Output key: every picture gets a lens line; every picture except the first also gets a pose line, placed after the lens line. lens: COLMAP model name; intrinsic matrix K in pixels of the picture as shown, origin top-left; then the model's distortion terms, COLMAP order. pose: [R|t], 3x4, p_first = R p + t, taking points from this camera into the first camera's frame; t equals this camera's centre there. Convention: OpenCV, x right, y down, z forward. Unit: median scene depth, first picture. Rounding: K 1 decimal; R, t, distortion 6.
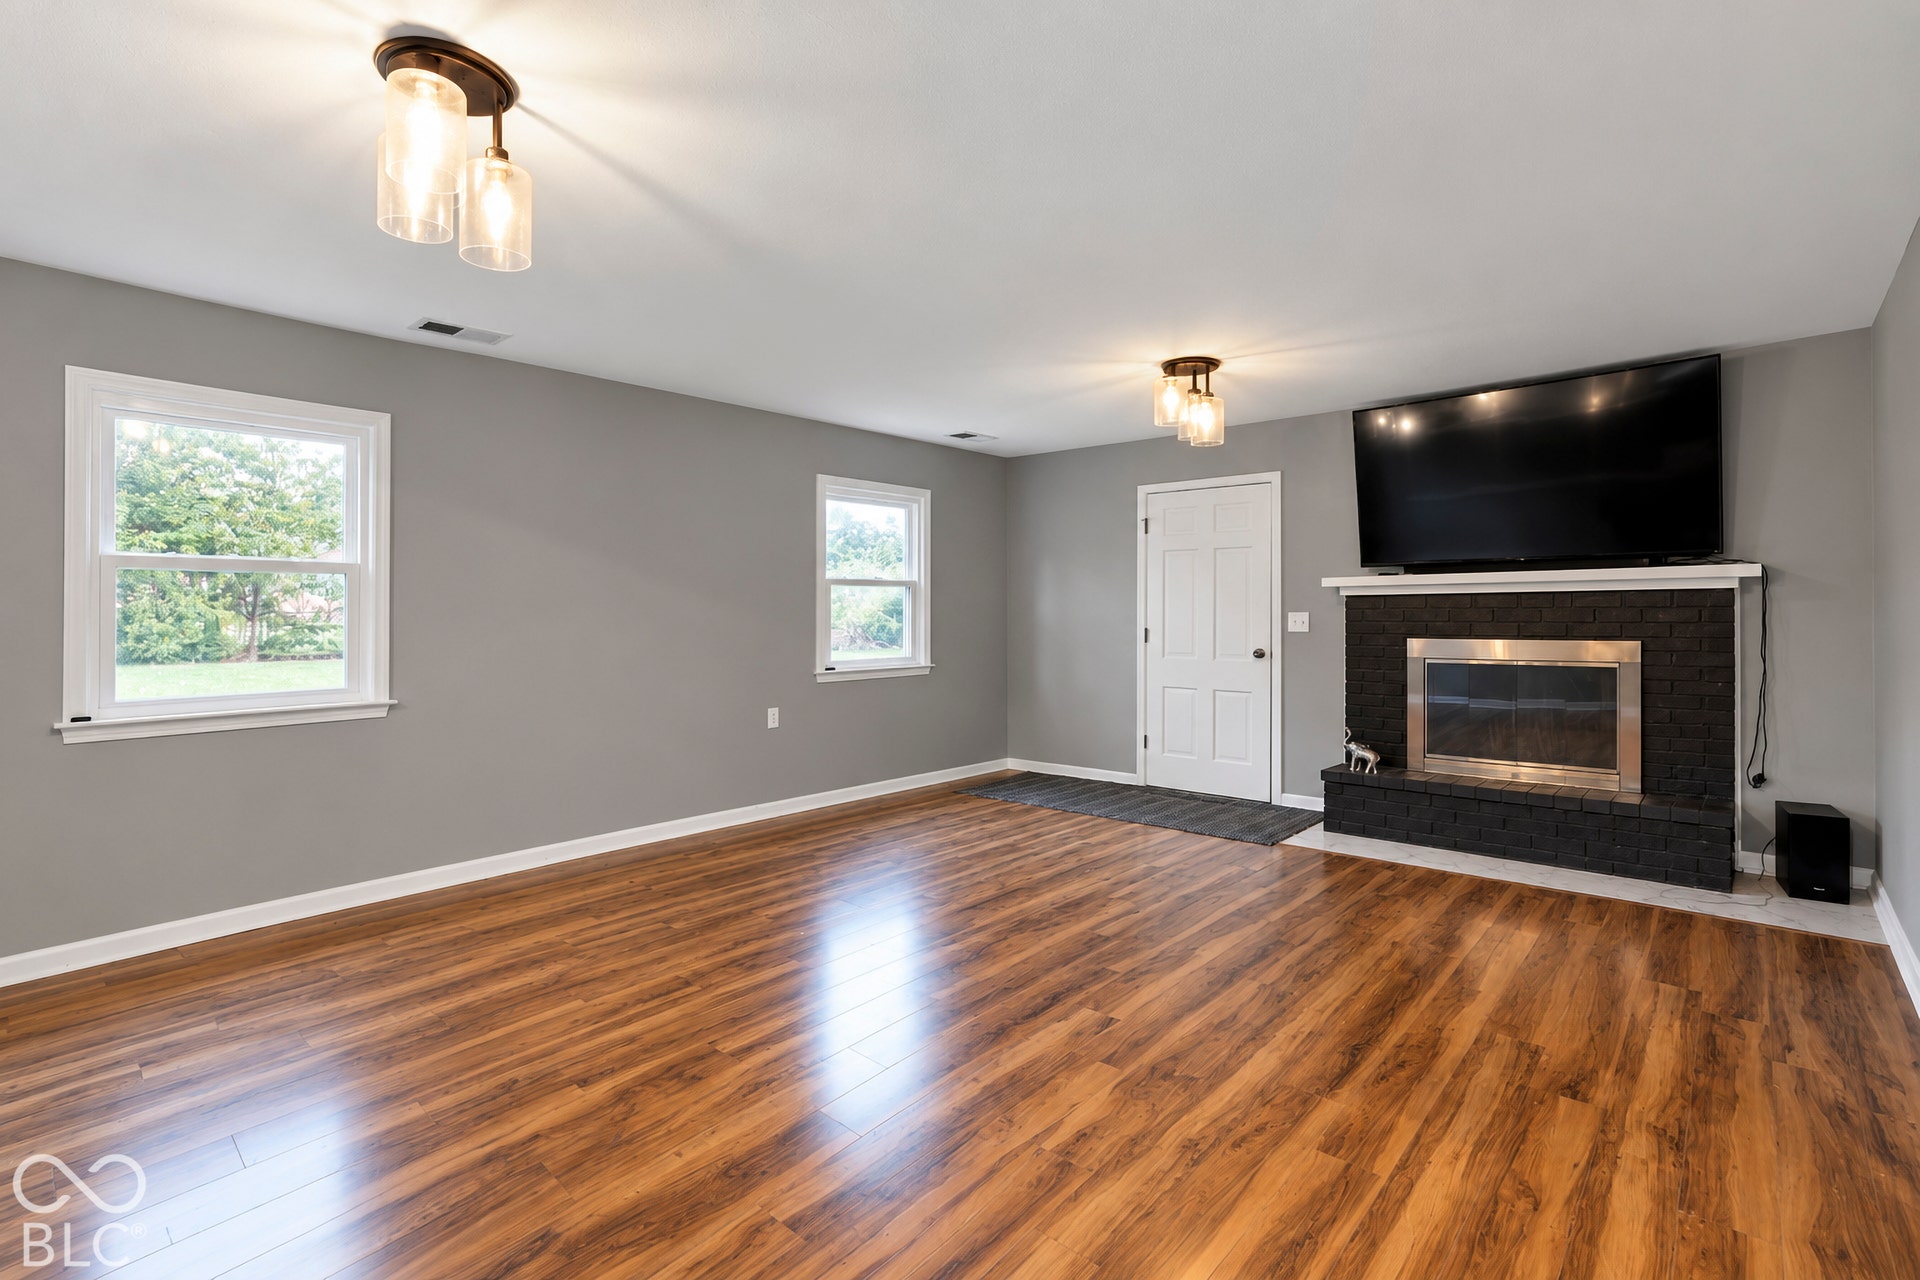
lens RADIAL K [[871.2, 0, 958.0], [0, 871.2, 622.4], [0, 0, 1]] dist [-0.012153, -0.000380]
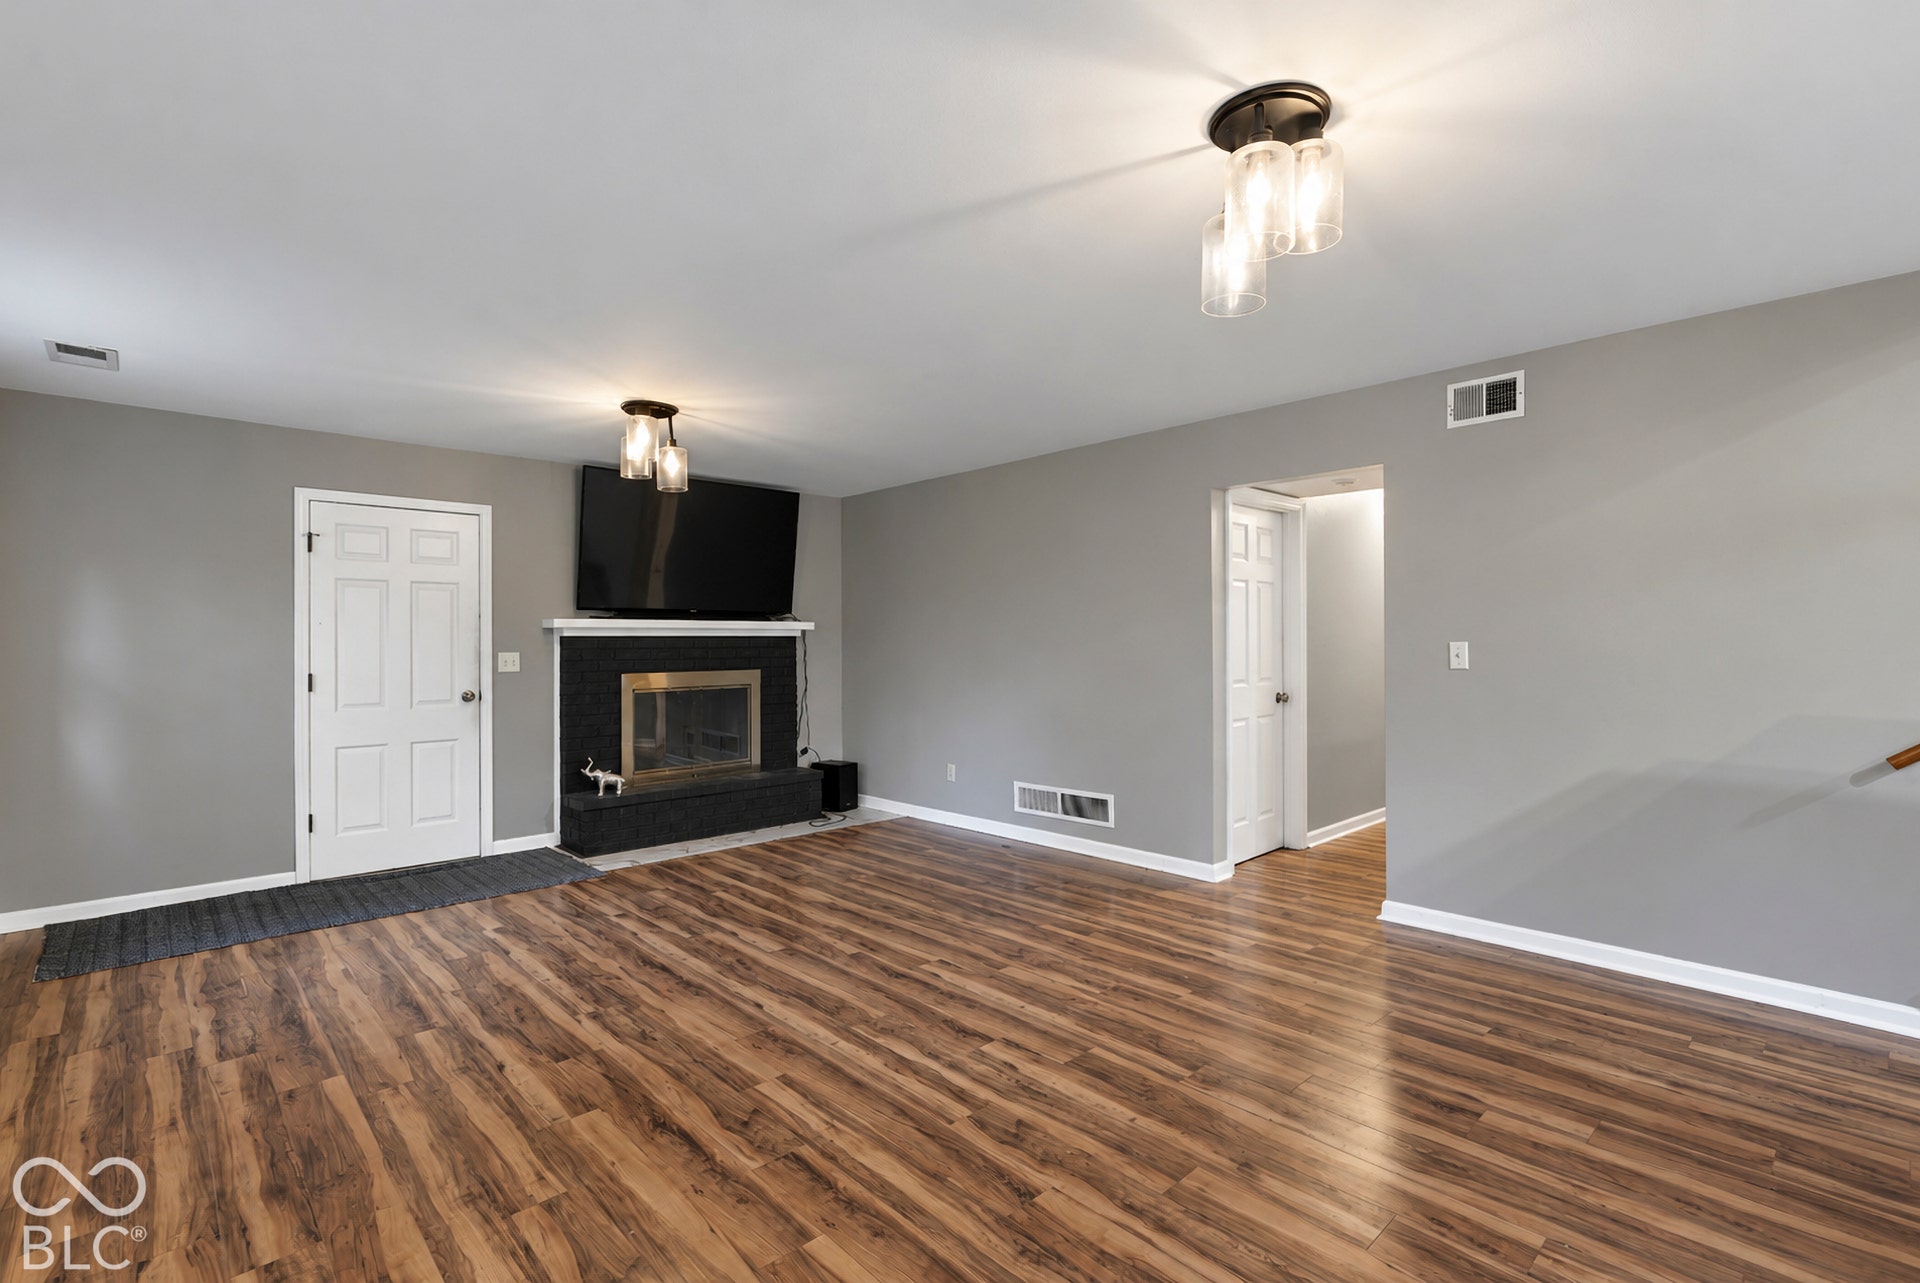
lens RADIAL K [[871.2, 0, 961.1], [0, 871.2, 635.0], [0, 0, 1]] dist [-0.012153, -0.000380]
pose [[0.074783, 0.016867, 0.997057, -0.551892], [0.018880, 0.999654, -0.018327, -0.003804], [-0.997021, 0.020195, 0.074438, 0.418353]]
